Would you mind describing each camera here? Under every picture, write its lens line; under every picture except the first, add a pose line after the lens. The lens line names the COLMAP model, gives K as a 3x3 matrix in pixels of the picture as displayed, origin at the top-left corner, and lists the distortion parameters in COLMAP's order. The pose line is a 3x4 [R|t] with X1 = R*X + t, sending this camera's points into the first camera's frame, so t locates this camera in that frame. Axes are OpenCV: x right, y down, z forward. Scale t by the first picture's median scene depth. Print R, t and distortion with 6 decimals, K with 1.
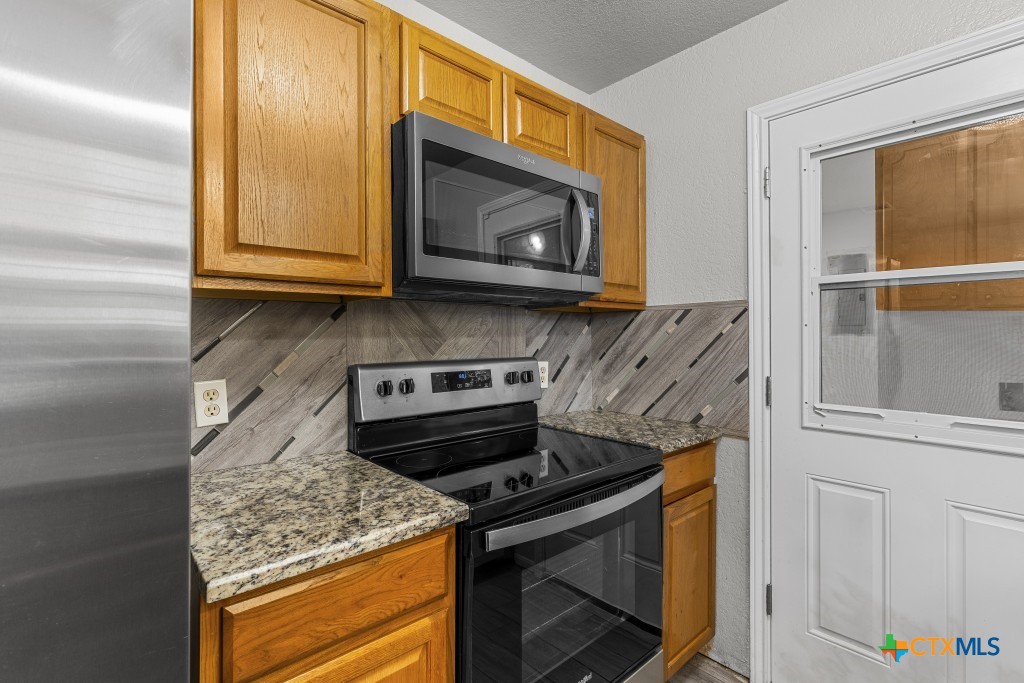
lens RADIAL K [[466.2, 0, 512.7], [0, 466.2, 333.3], [0, 0, 1]] dist [-0.010592, -0.001127]
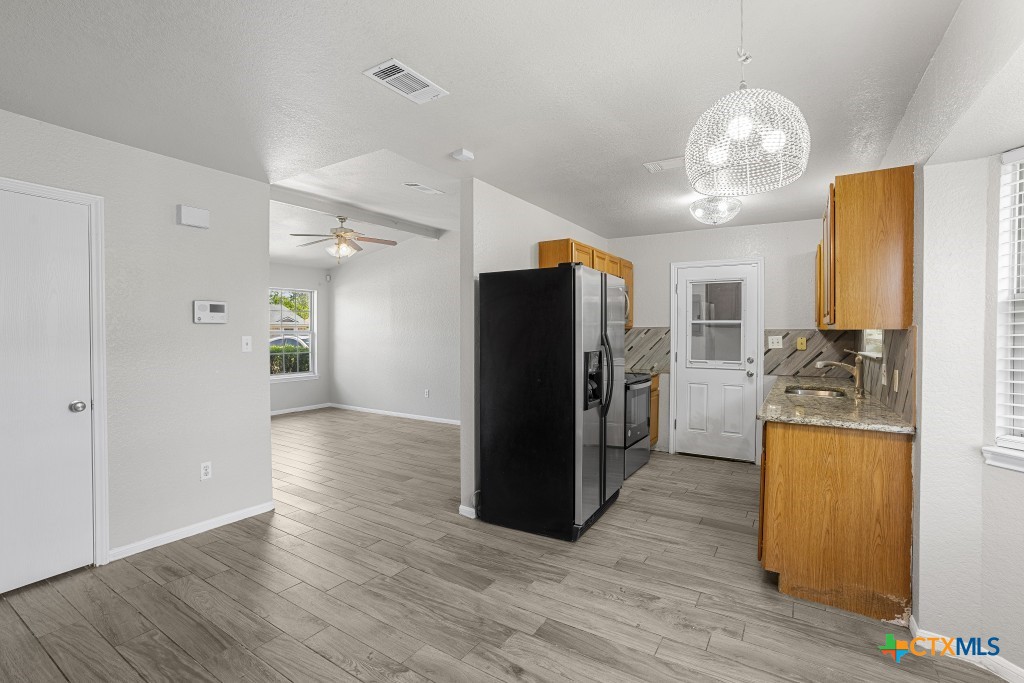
lens RADIAL K [[466.6, 0, 510.6], [0, 466.6, 338.8], [0, 0, 1]] dist [-0.082561, 0.041639]
pose [[0.962605, 0.000035, 0.270909, -1.423485], [-0.005960, 0.999761, 0.021046, -0.056355], [-0.270844, -0.021874, 0.962375, -1.753613]]
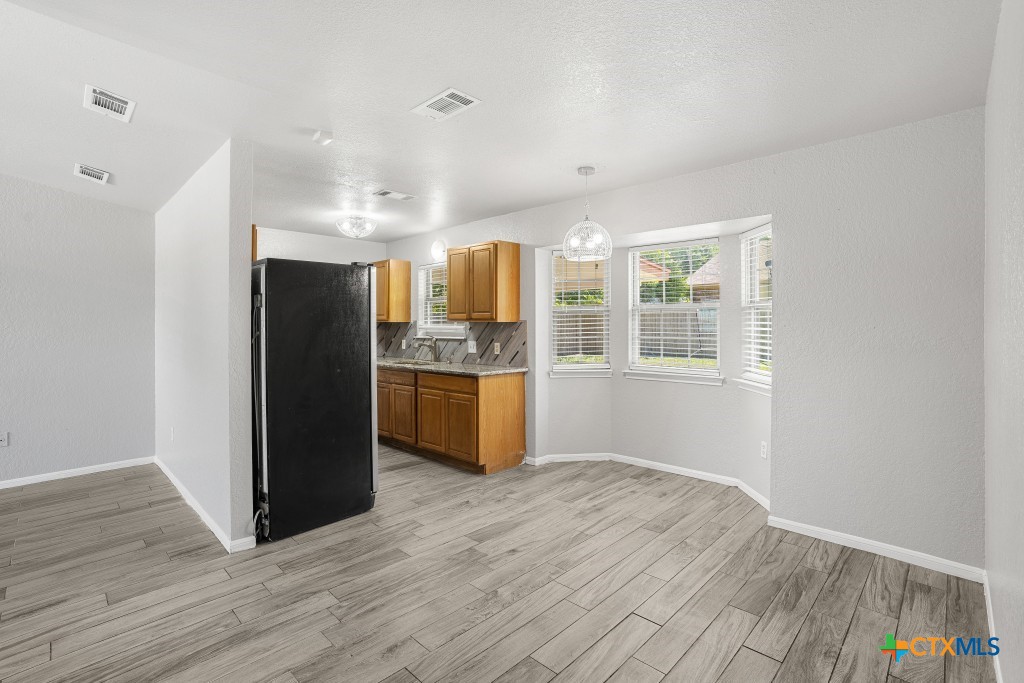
lens RADIAL K [[481.2, 0, 519.1], [0, 481.2, 323.0], [0, 0, 1]] dist [-0.103466, 0.044462]
pose [[-0.084342, 0.003913, 0.996429, -2.892262], [-0.003762, 0.999984, -0.004246, -0.044065], [-0.996430, -0.004106, -0.084326, -0.527571]]
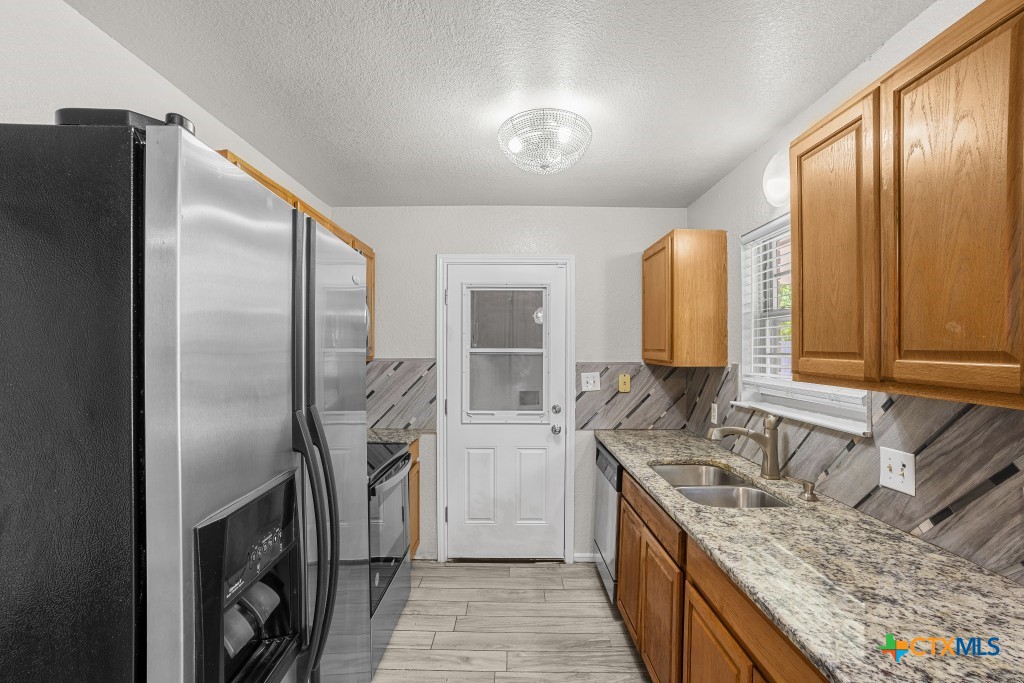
lens RADIAL K [[471.7, 0, 509.8], [0, 471.7, 350.4], [0, 0, 1]] dist [-0.085314, 0.043748]
pose [[0.671106, -0.000506, 0.741361, -0.749394], [-0.006610, 0.999956, 0.006667, -0.128651], [-0.741332, -0.009375, 0.671073, -0.517658]]
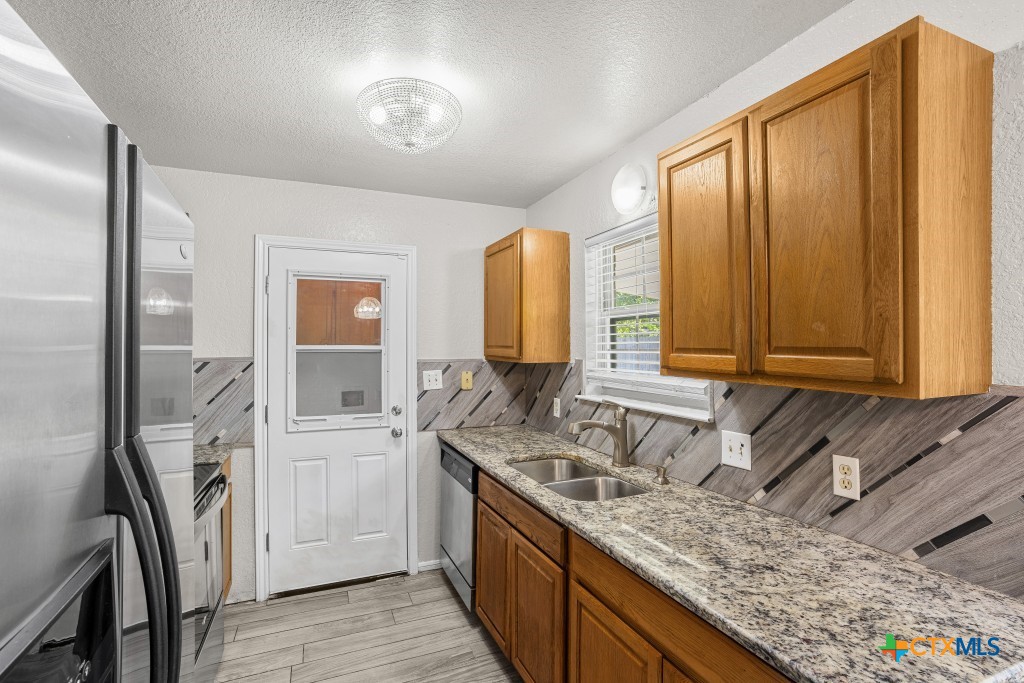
lens RADIAL K [[466.6, 0, 510.6], [0, 466.6, 338.8], [0, 0, 1]] dist [-0.082561, 0.041639]
pose [[0.316053, 0.013641, 0.948644, -0.733443], [-0.005003, 0.999907, -0.012712, -0.129369], [-0.948728, -0.000728, 0.316091, -0.326508]]
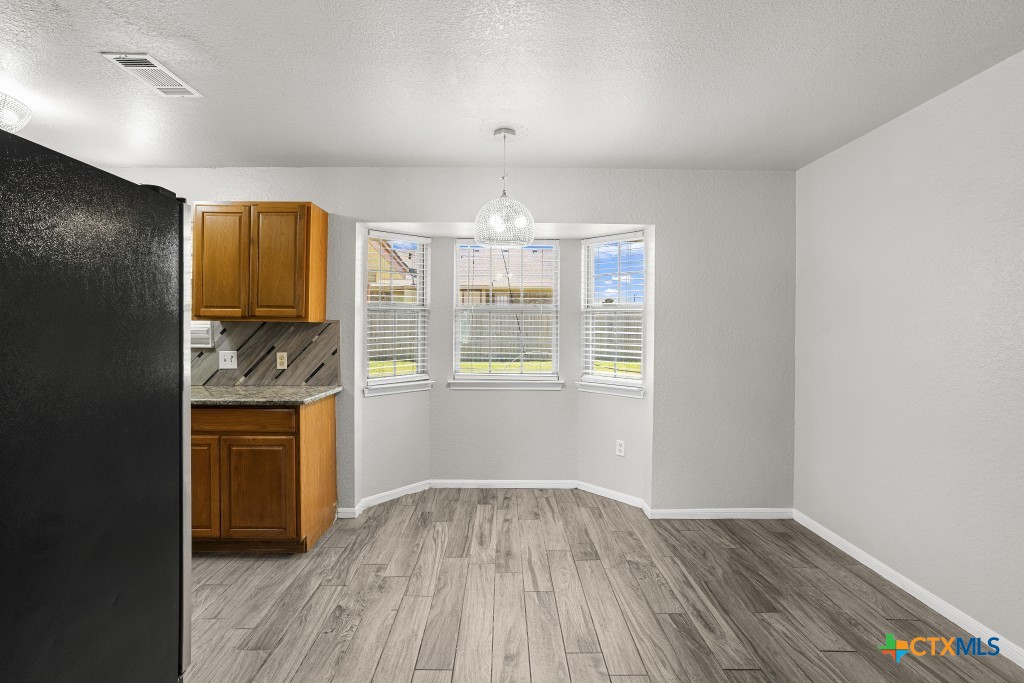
lens RADIAL K [[472.0, 0, 511.8], [0, 472.0, 327.4], [0, 0, 1]] dist [-0.080499, 0.042659]
pose [[-0.759725, -0.006036, 0.650216, -1.876187], [-0.010770, 0.999937, -0.003302, -0.043012], [-0.650155, -0.009511, -0.759742, 0.255546]]
